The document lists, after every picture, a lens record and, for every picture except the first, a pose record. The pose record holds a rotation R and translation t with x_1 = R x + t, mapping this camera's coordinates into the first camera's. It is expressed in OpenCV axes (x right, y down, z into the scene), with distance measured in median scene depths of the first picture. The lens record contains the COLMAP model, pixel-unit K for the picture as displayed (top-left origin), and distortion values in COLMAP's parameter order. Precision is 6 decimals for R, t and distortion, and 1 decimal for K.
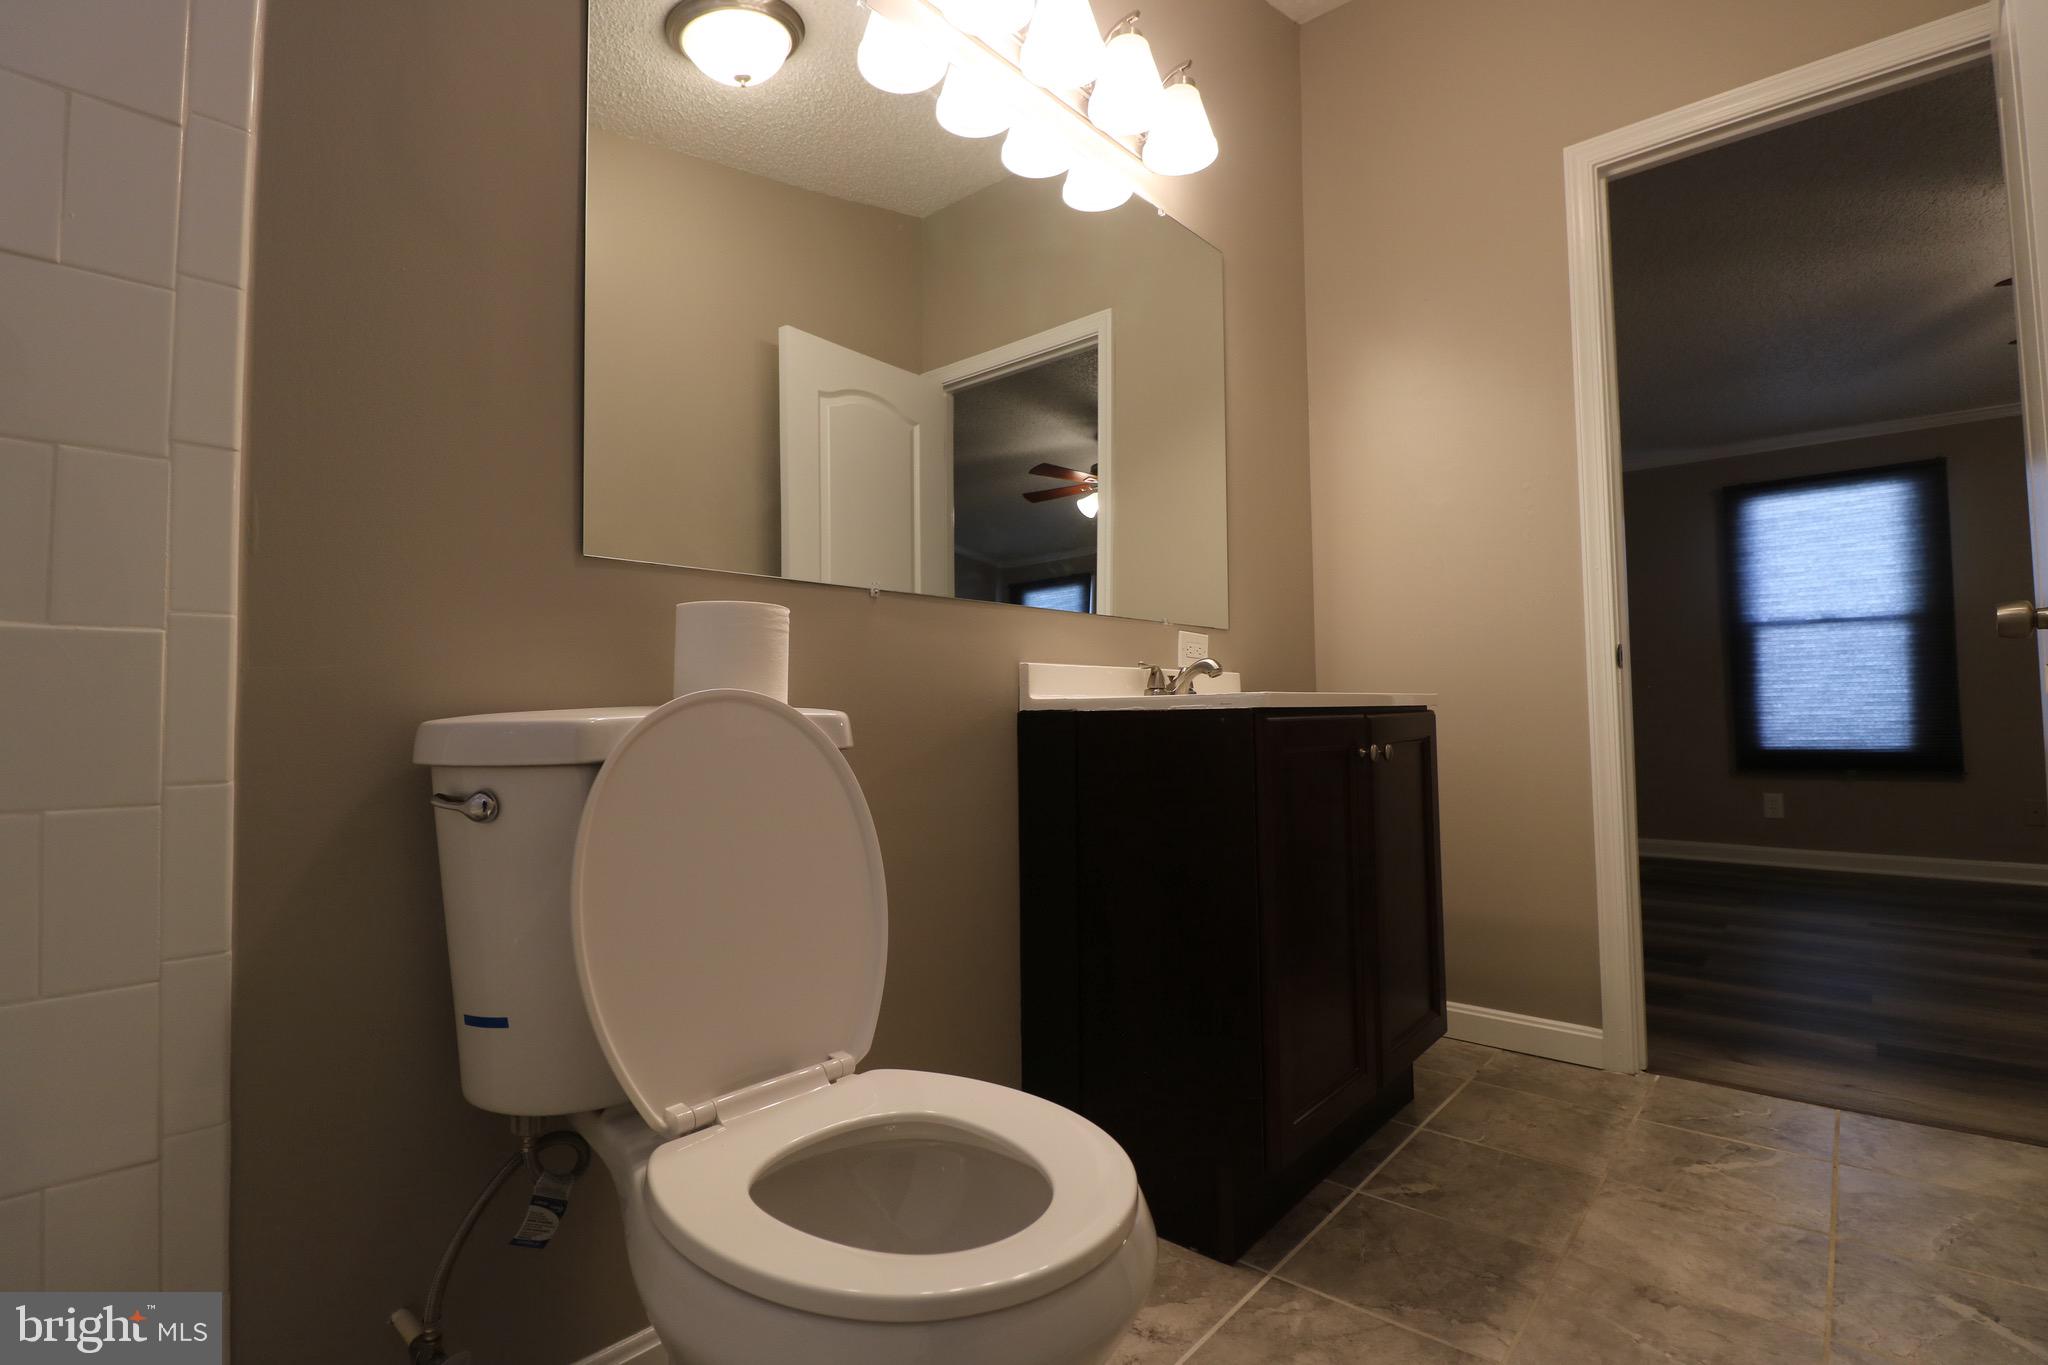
lens RADIAL K [[955.5, 0, 1034.5], [0, 955.5, 652.3], [0, 0, 1]] dist [-0.001616, -0.010075]
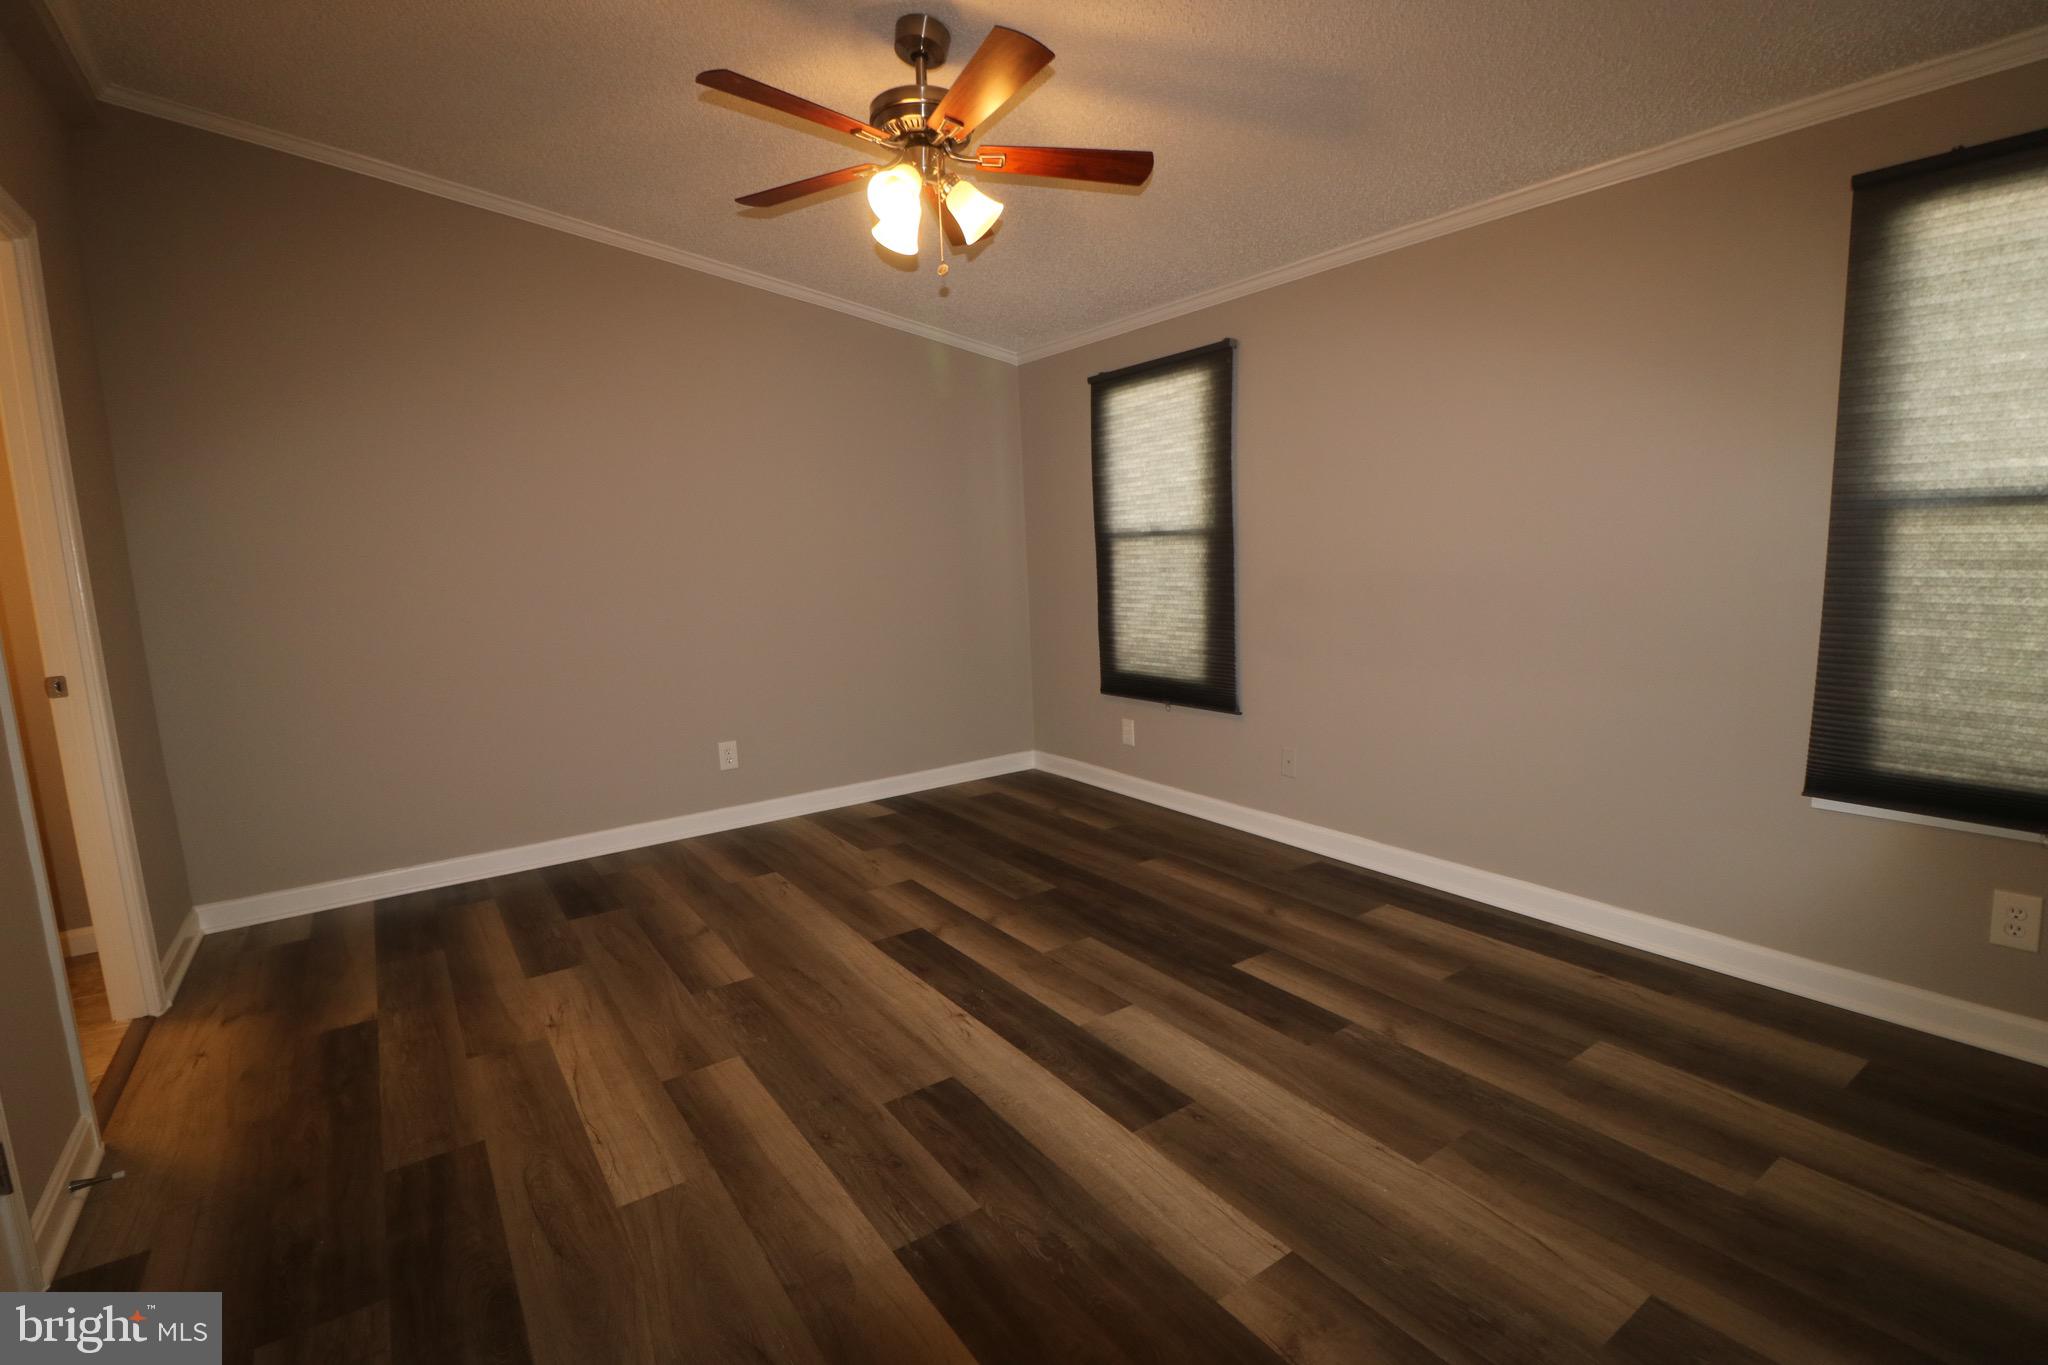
lens RADIAL K [[955.5, 0, 1023.8], [0, 955.5, 673.5], [0, 0, 1]] dist [-0.001616, -0.010075]
pose [[0.969707, 0.012272, -0.243964, 0.943392], [0.035073, 0.981394, 0.188776, -0.078489], [0.241742, -0.191614, 0.951233, 0.099790]]
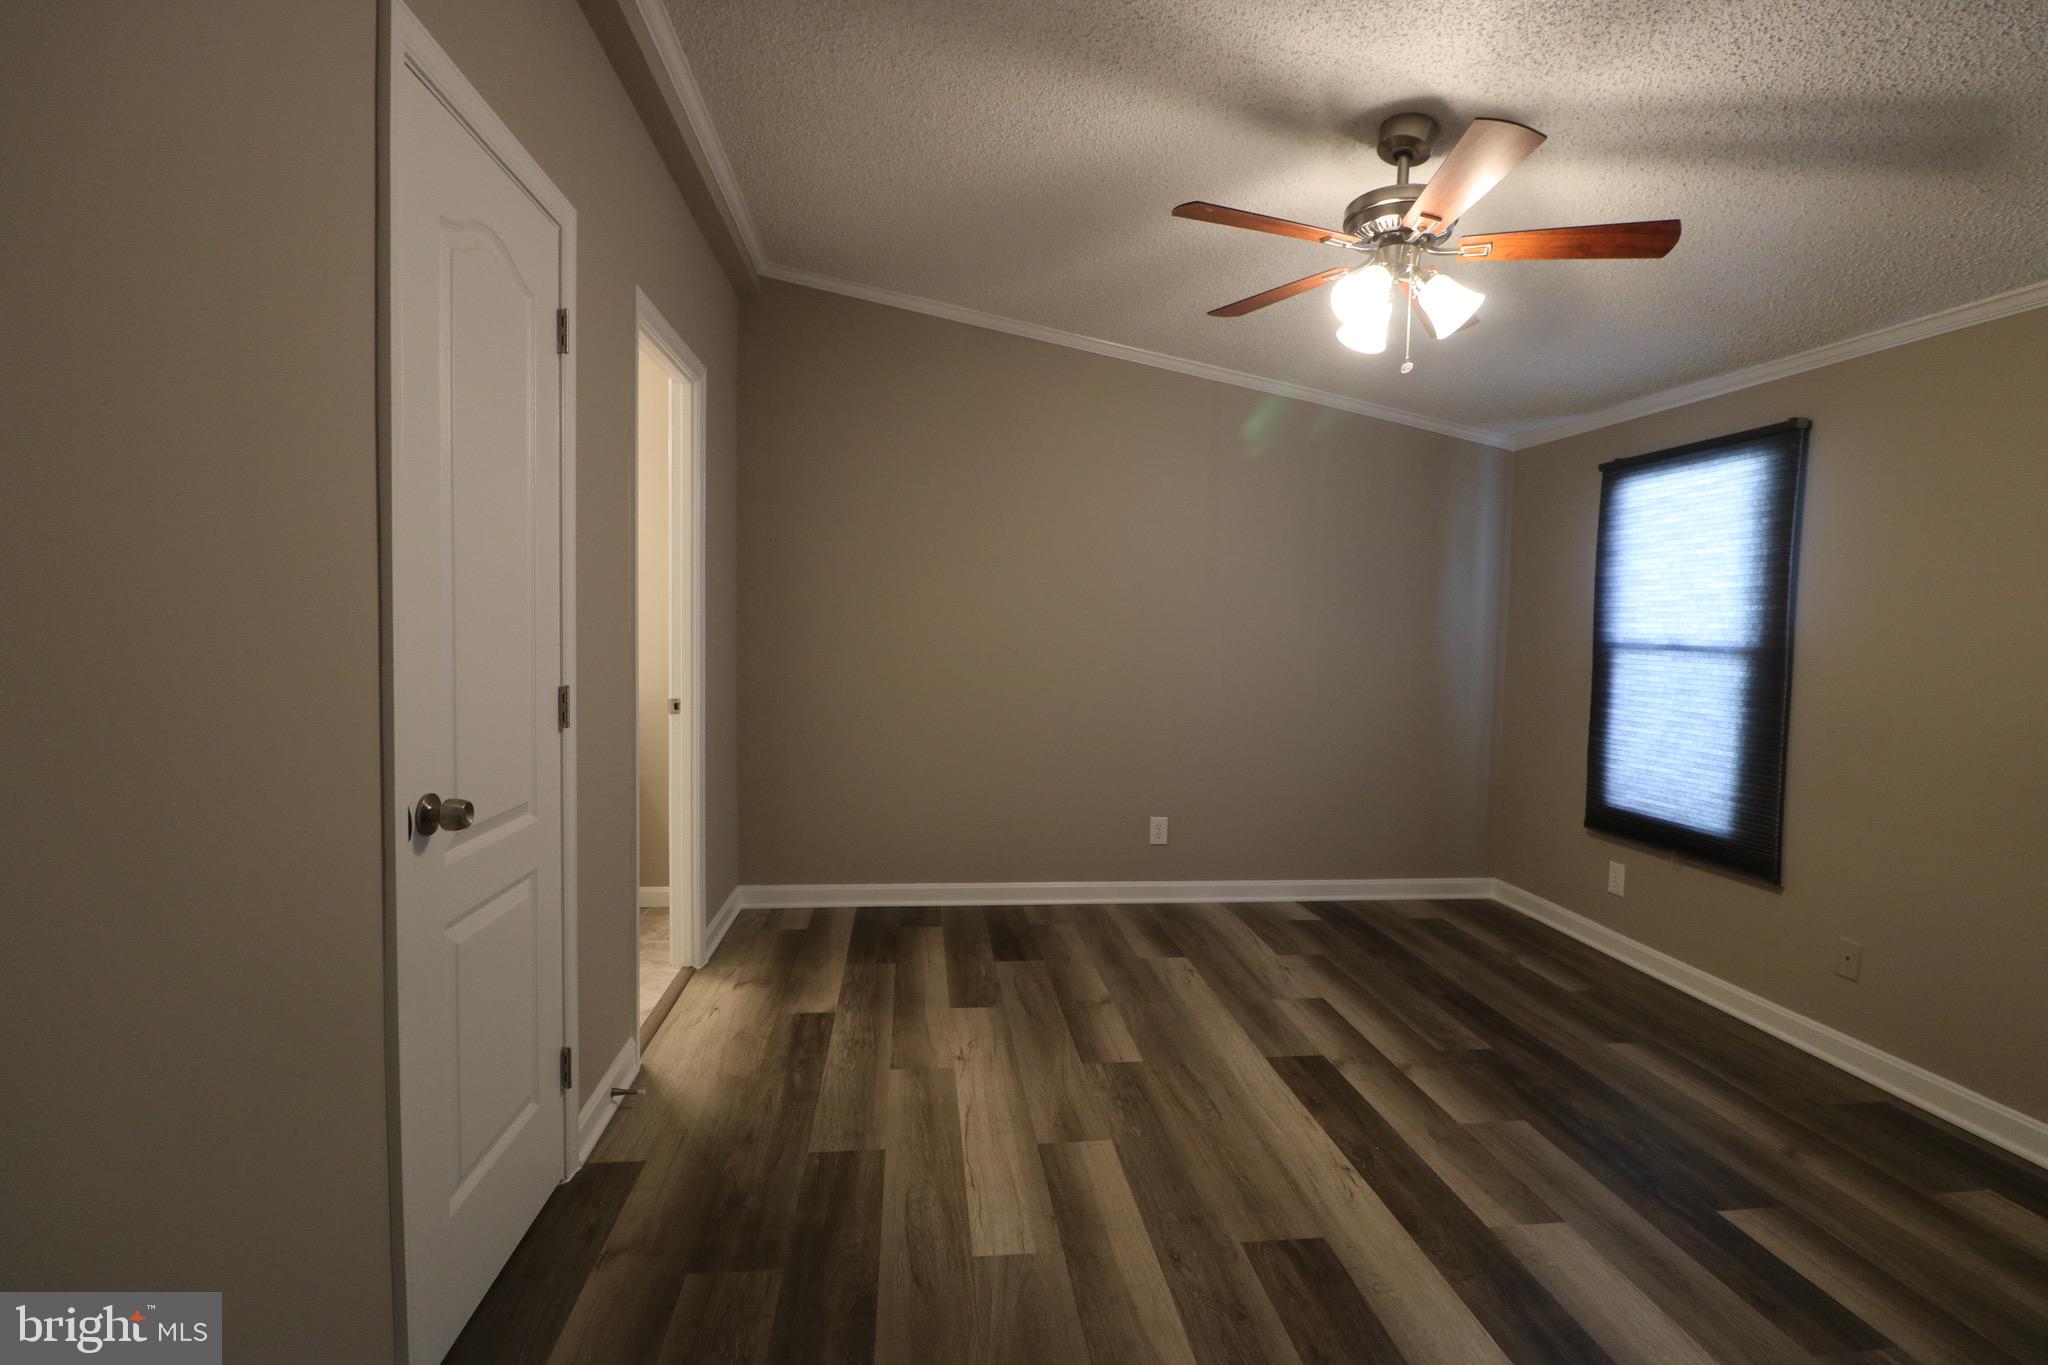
lens RADIAL K [[955.5, 0, 1026.2], [0, 955.5, 671.7], [0, 0, 1]] dist [-0.001616, -0.010075]
pose [[0.744812, 0.070938, -0.663493, 0.961302], [-0.003198, 0.994701, 0.102759, -0.089928], [0.667267, -0.074414, 0.741092, 0.114309]]
